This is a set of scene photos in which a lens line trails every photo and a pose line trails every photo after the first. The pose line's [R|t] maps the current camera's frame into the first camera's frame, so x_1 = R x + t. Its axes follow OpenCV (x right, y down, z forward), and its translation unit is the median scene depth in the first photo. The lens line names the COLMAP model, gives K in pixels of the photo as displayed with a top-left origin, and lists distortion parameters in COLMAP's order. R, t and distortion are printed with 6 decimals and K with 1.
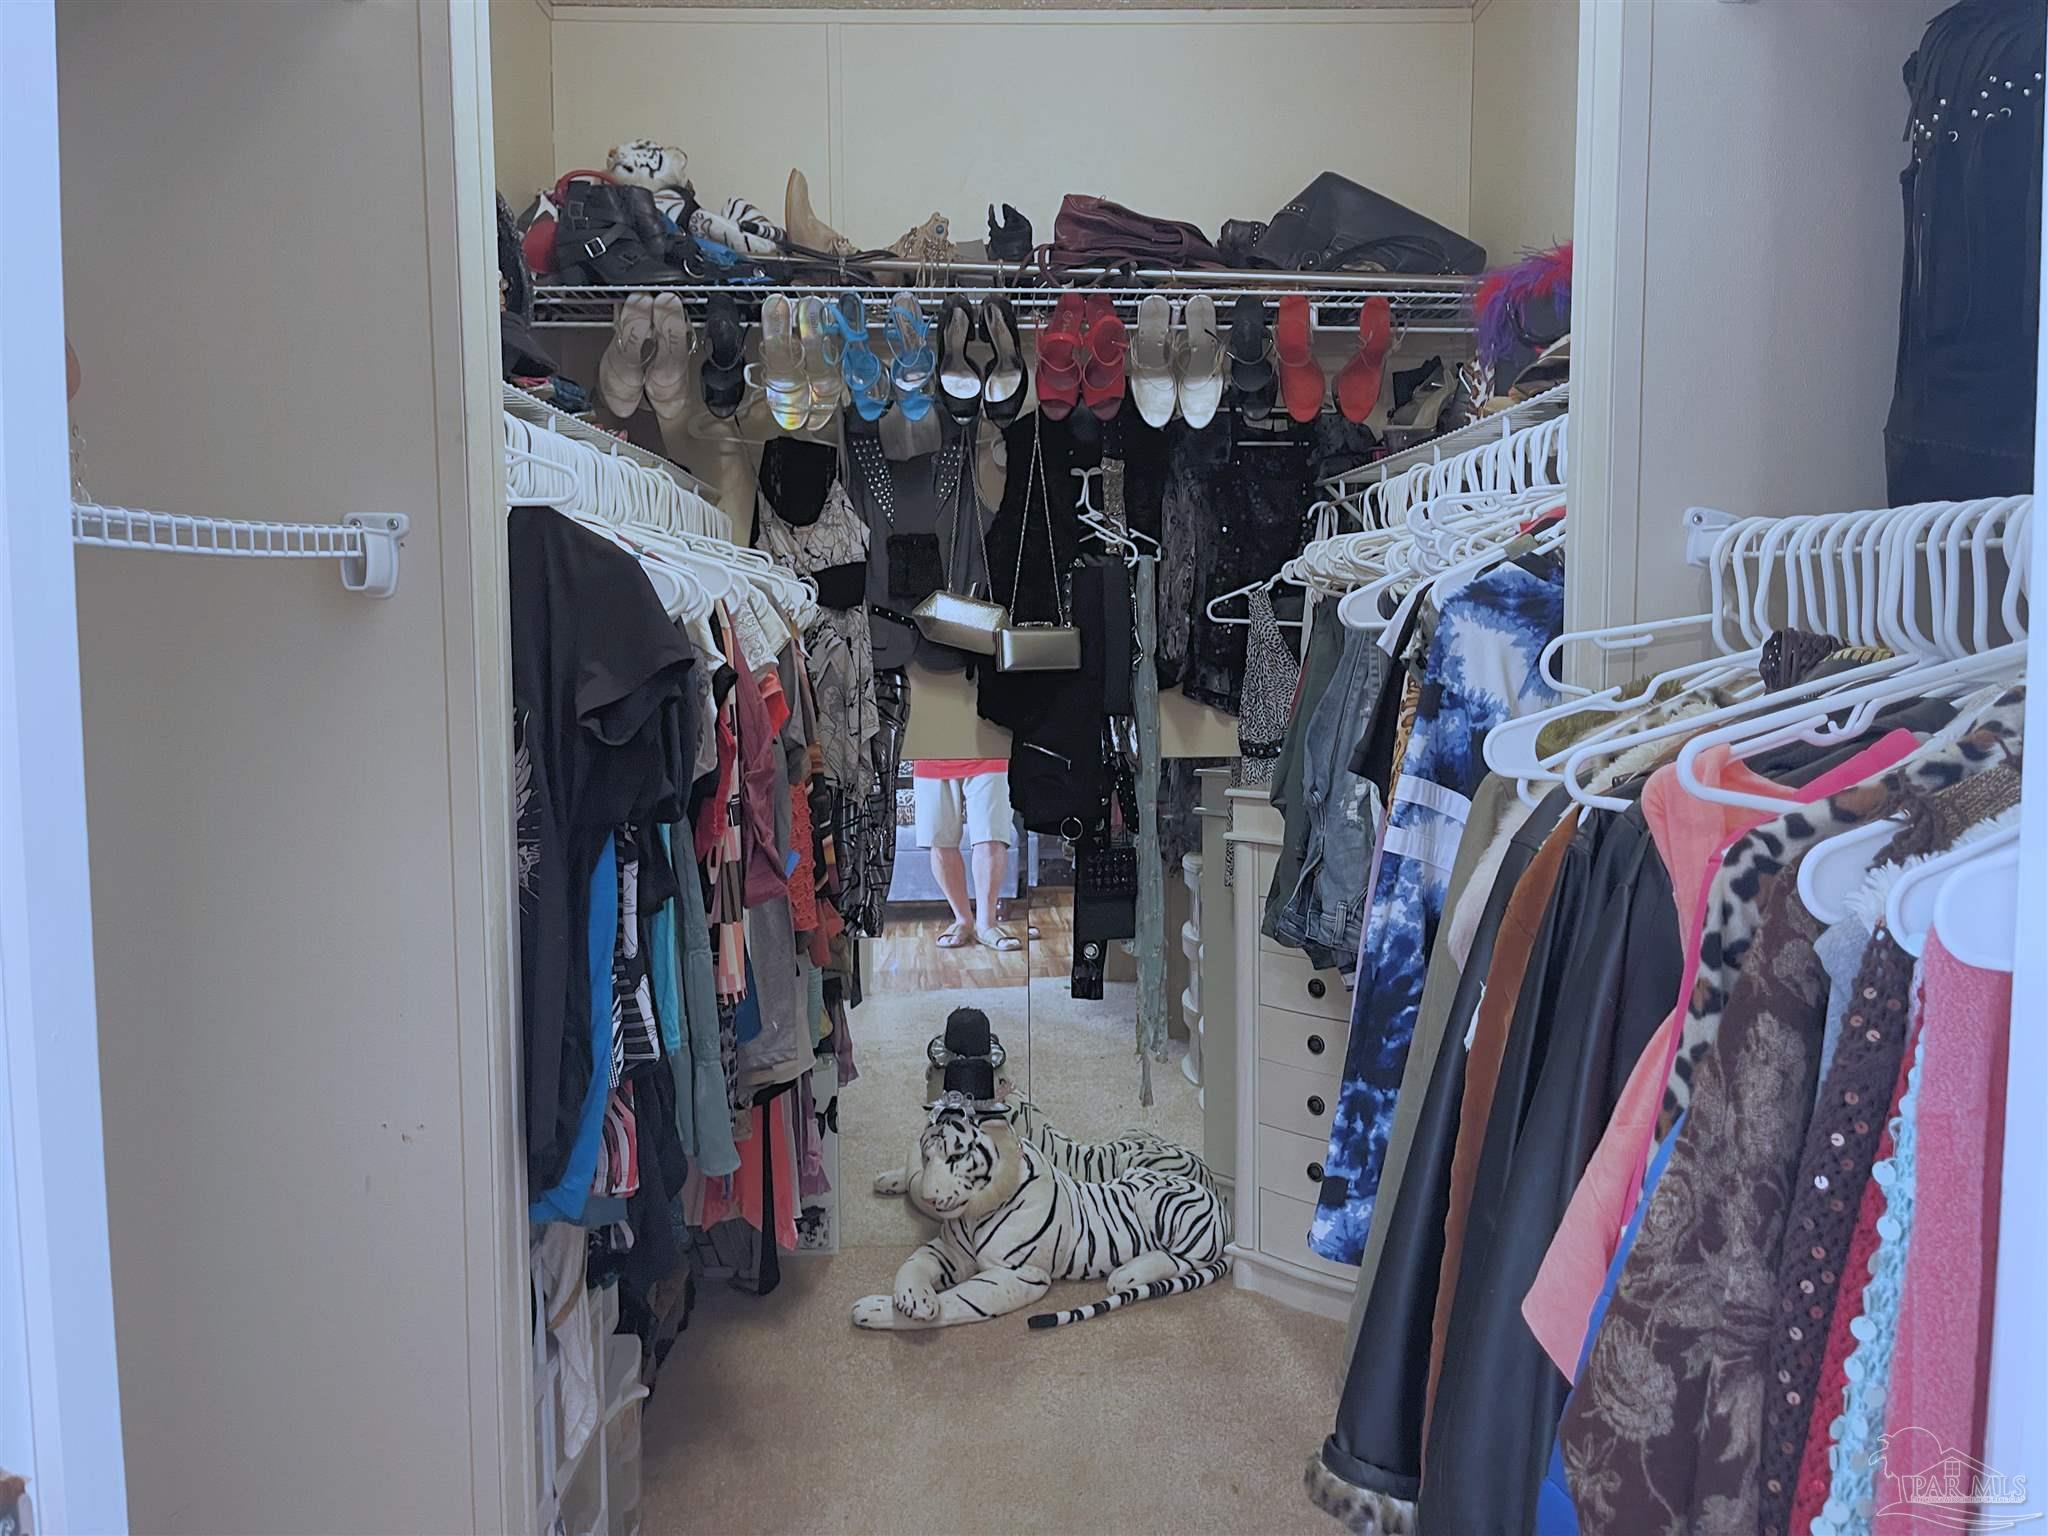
lens RADIAL K [[1555.9, 0, 1037.1], [0, 1555.9, 757.5], [0, 0, 1]] dist [0.073685, -0.086132]
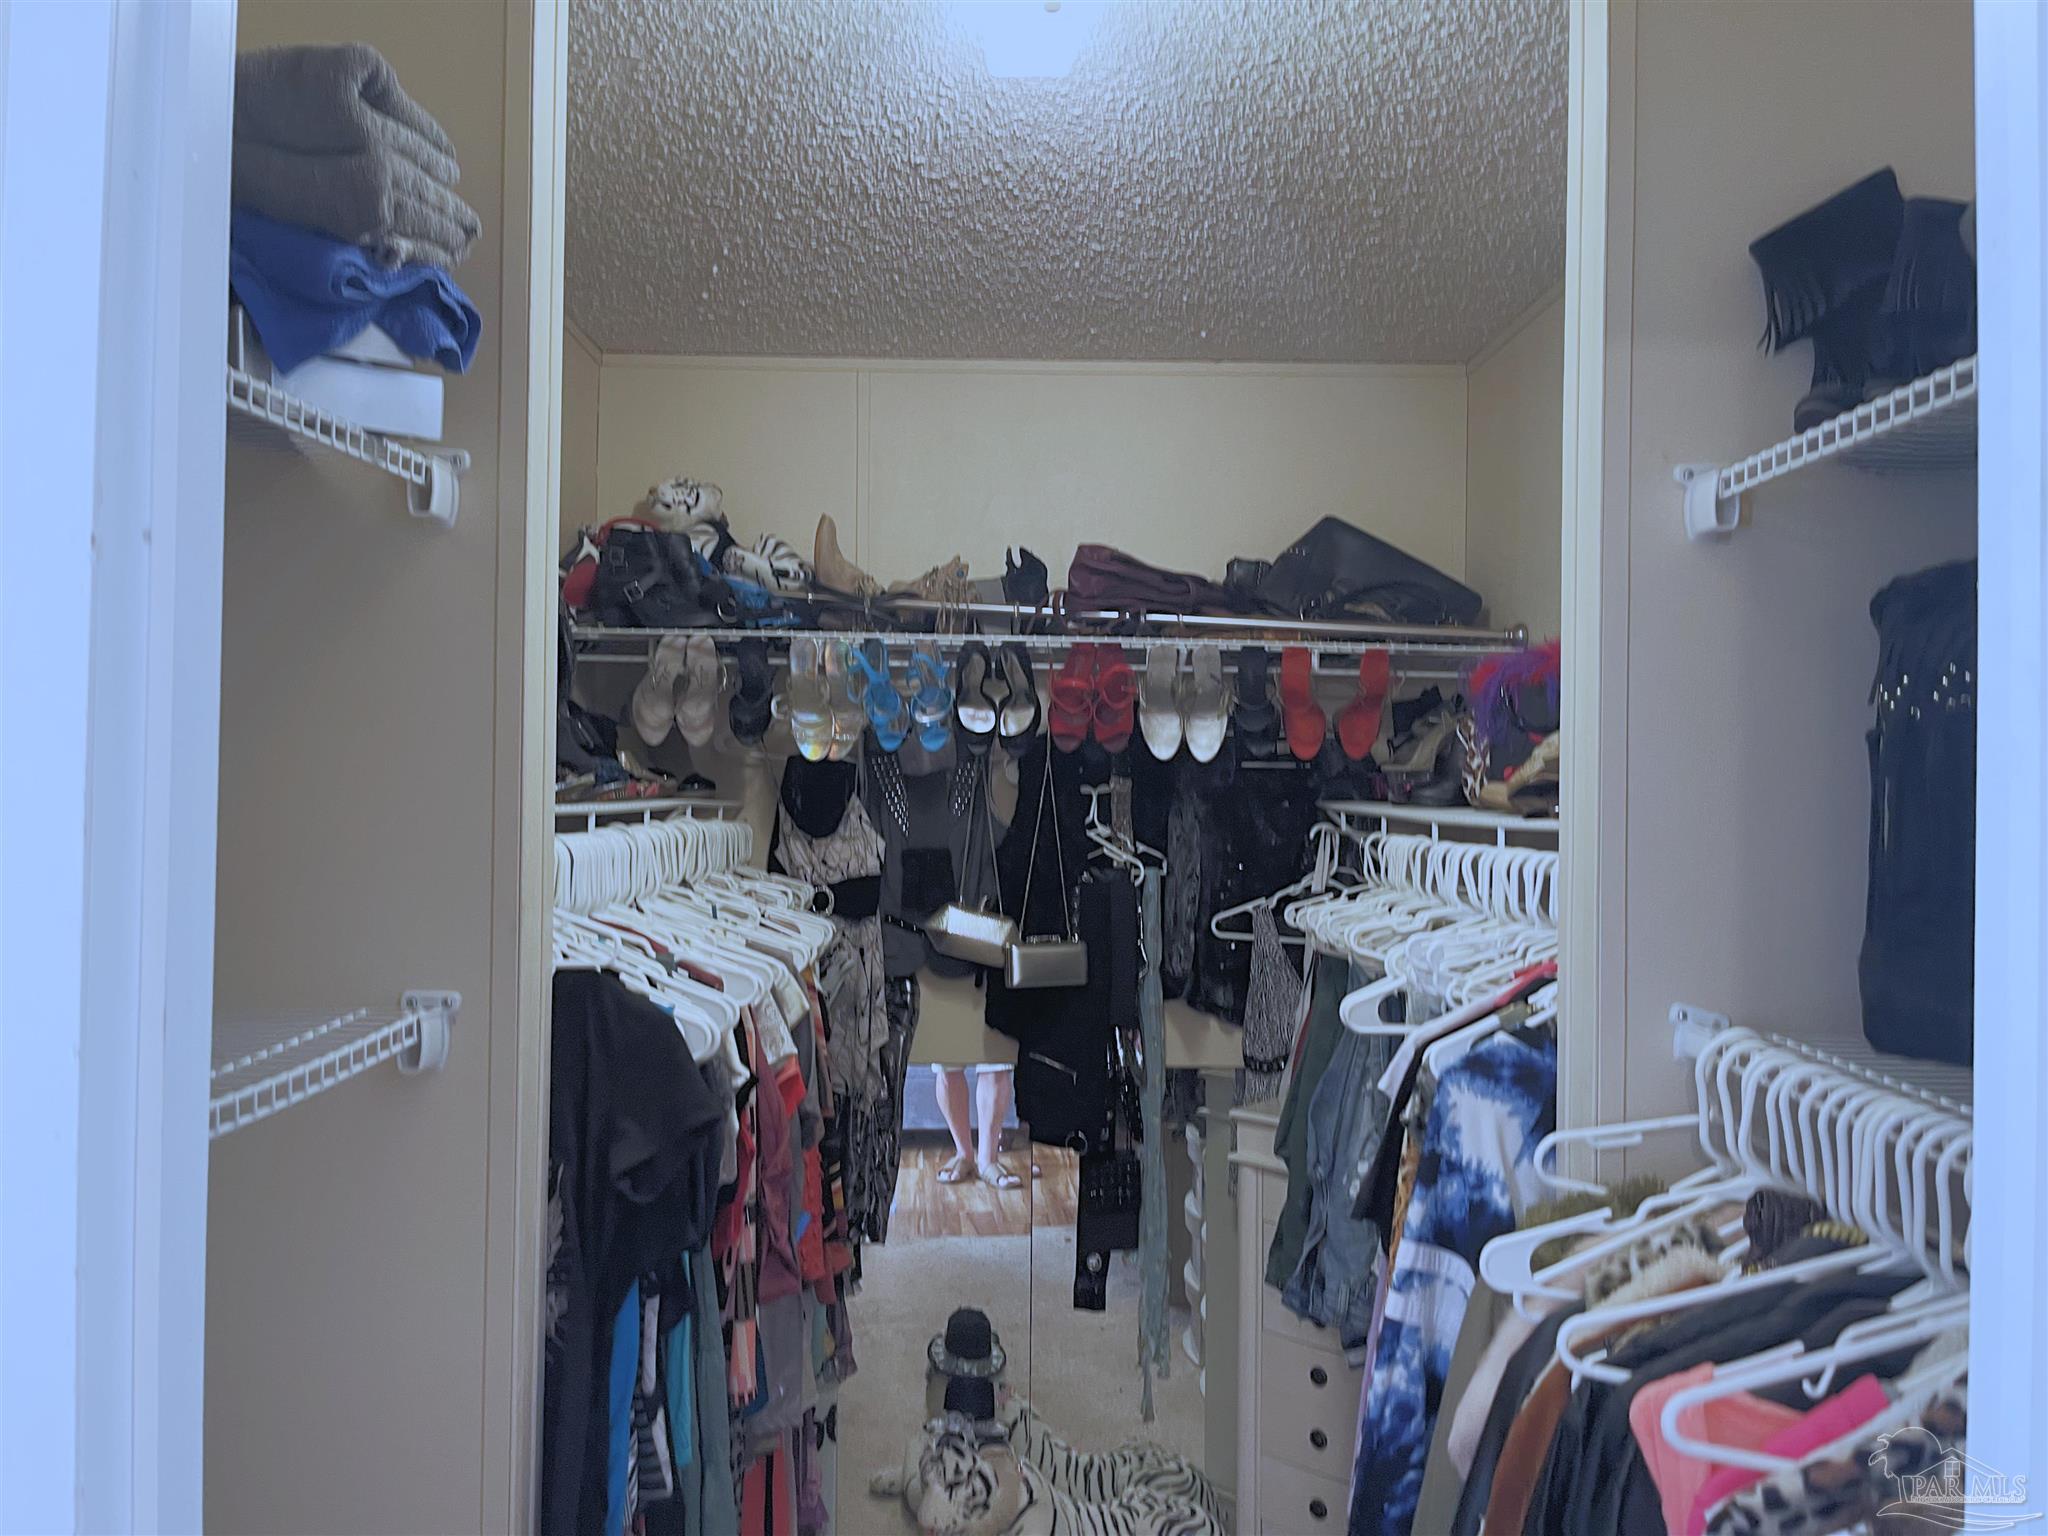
lens RADIAL K [[1555.9, 0, 1015.0], [0, 1555.9, 785.1], [0, 0, 1]] dist [0.073685, -0.086132]
pose [[0.999728, 0.016929, -0.016062, -0.005655], [-0.018171, 0.996581, -0.080595, -0.111201], [0.014643, 0.080865, 0.996618, -0.033169]]
